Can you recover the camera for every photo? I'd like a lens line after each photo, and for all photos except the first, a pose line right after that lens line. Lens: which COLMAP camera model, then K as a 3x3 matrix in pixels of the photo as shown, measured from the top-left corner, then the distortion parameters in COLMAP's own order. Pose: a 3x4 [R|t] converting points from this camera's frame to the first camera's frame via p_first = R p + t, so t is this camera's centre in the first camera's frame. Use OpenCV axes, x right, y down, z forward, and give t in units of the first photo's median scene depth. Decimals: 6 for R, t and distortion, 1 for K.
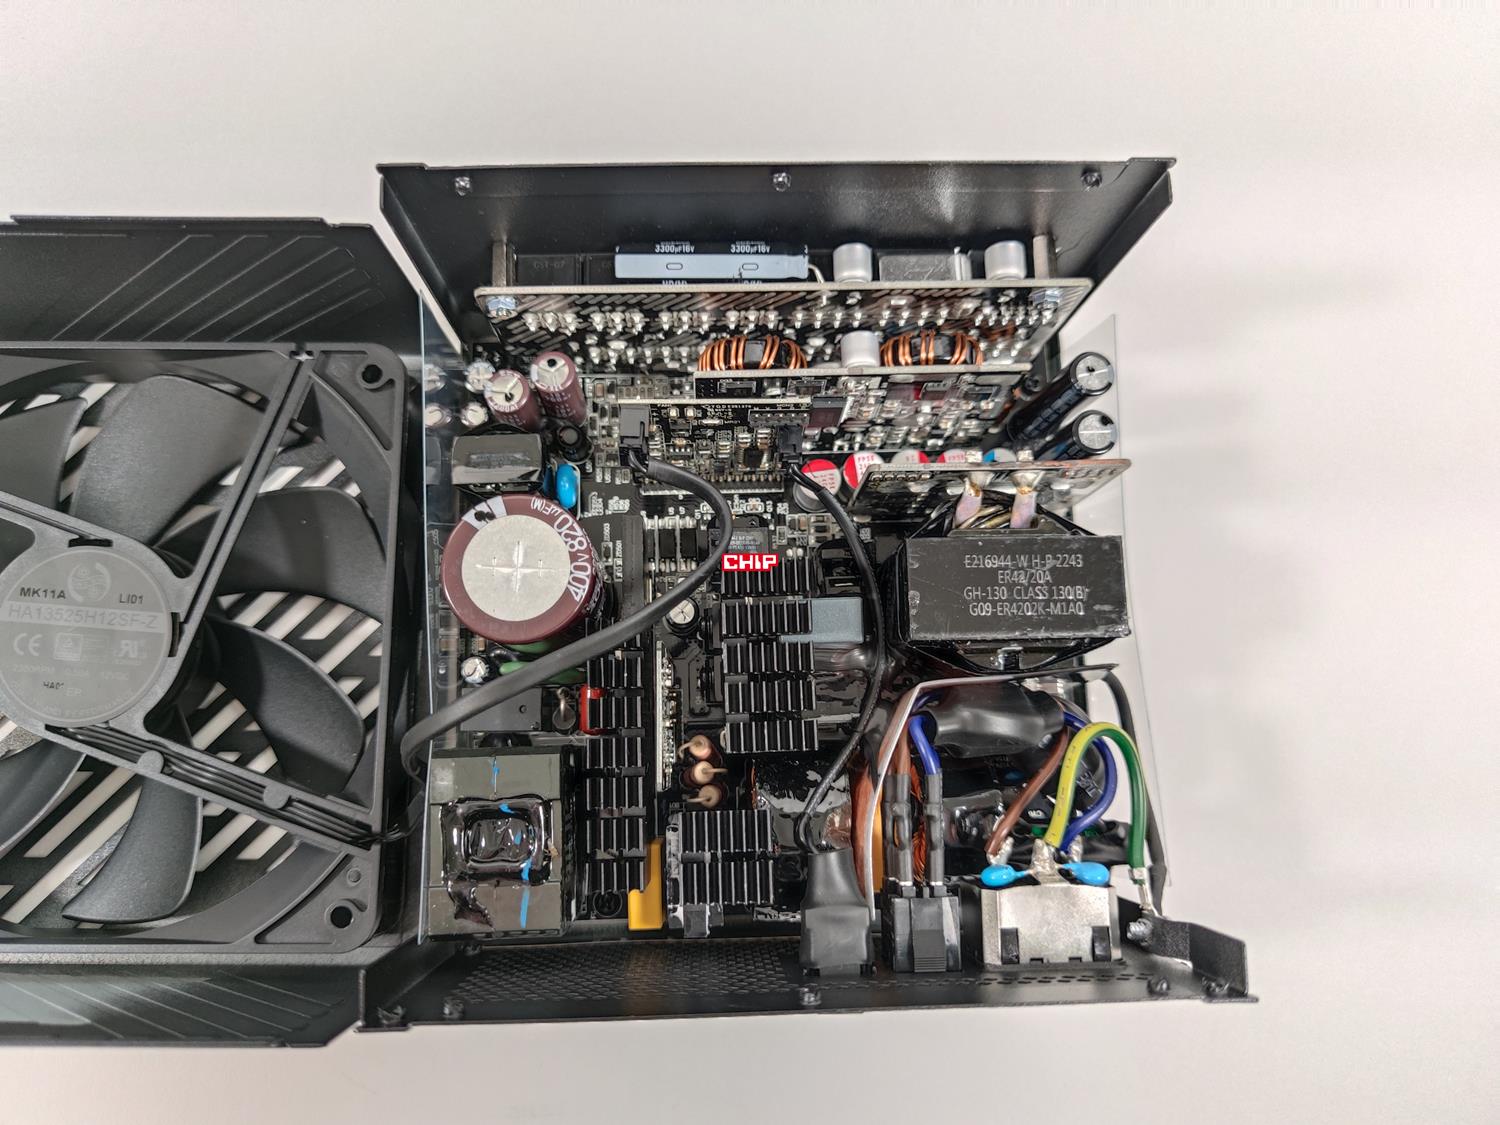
lens RADIAL K [[1144.0, 0, 740.9], [0, 1144.0, 567.6], [0, 0, 1]] dist [-0.019060, -0.026502]
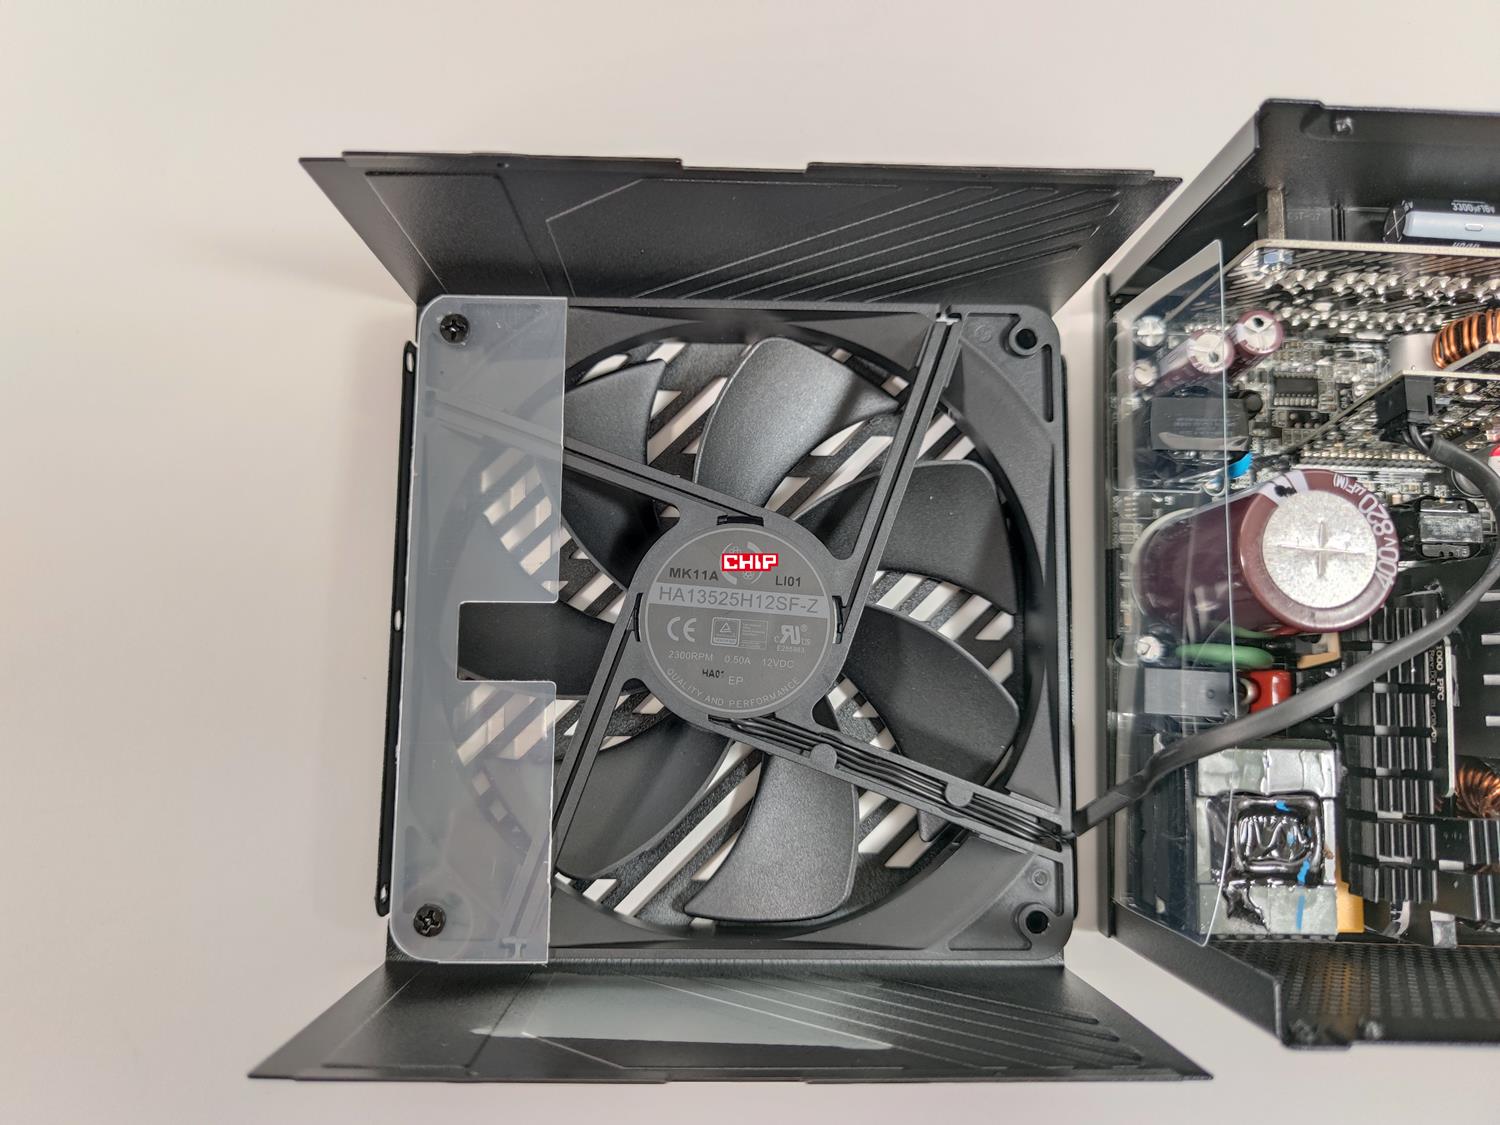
lens RADIAL K [[1144.0, 0, 745.8], [0, 1144.0, 564.2], [0, 0, 1]] dist [-0.019060, -0.026502]
pose [[0.999956, 0.001851, -0.009192, -0.569576], [-0.001484, 0.999209, 0.039727, -0.023045], [0.009258, -0.039712, 0.999168, 0.063253]]
